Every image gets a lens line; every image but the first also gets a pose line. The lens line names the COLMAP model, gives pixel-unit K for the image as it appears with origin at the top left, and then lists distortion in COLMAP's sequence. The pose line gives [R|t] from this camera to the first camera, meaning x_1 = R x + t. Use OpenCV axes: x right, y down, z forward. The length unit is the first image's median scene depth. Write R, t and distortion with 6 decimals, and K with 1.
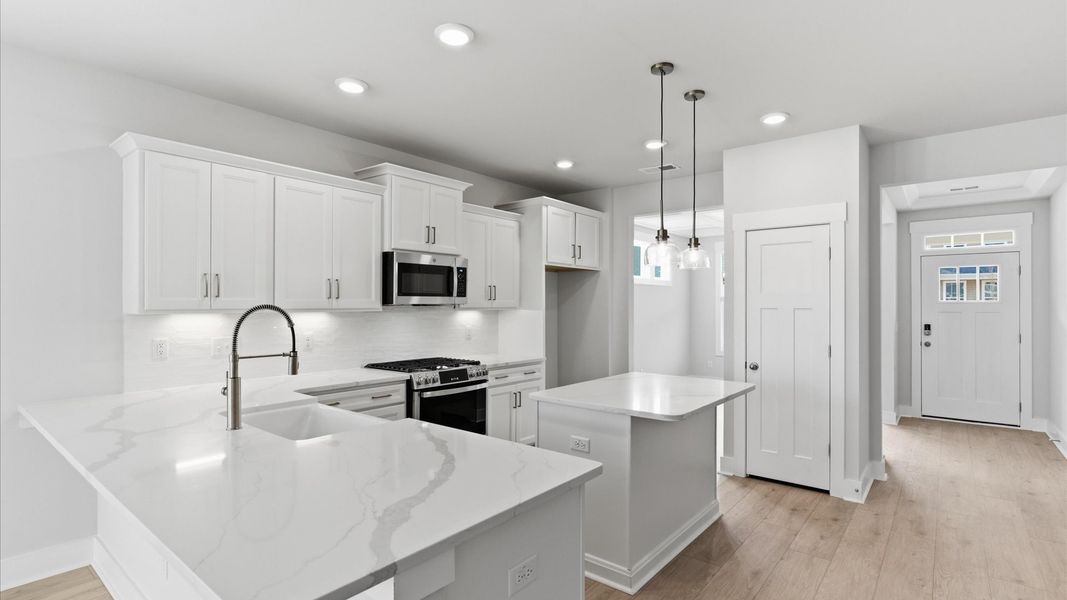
lens RADIAL K [[503.9, 0, 528.8], [0, 503.9, 299.8], [0, 0, 1]] dist [-0.005413, 0.000167]
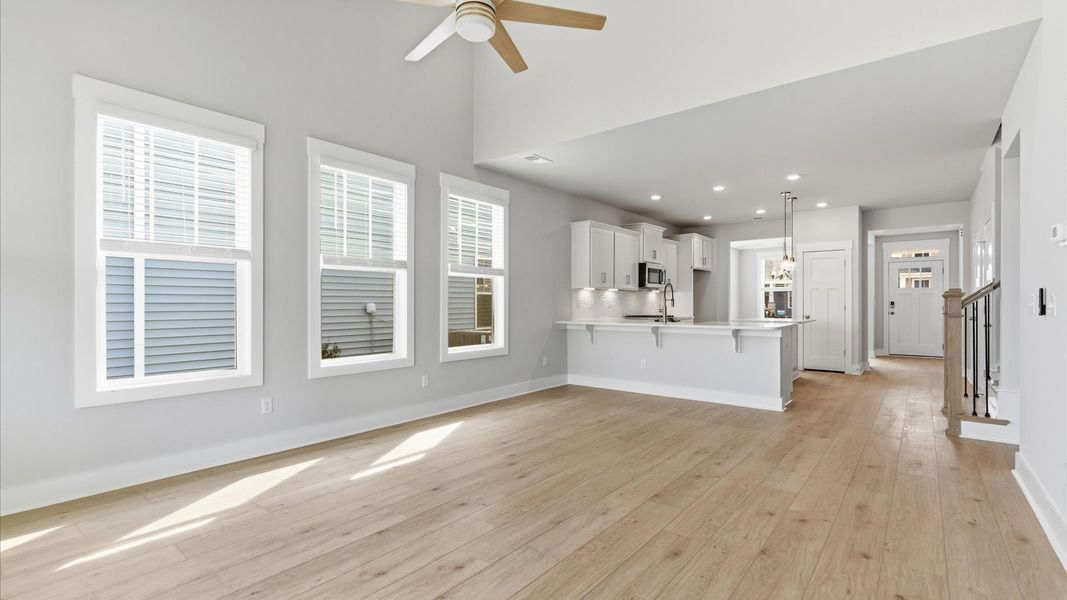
lens RADIAL K [[475.9, 0, 530.6], [0, 475.9, 301.7], [0, 0, 1]] dist [-0.002190, -0.001035]
pose [[0.999968, -0.002989, 0.007468, -0.635405], [0.002936, 0.999970, 0.007141, 0.045957], [-0.007490, -0.007119, 0.999947, -0.856768]]
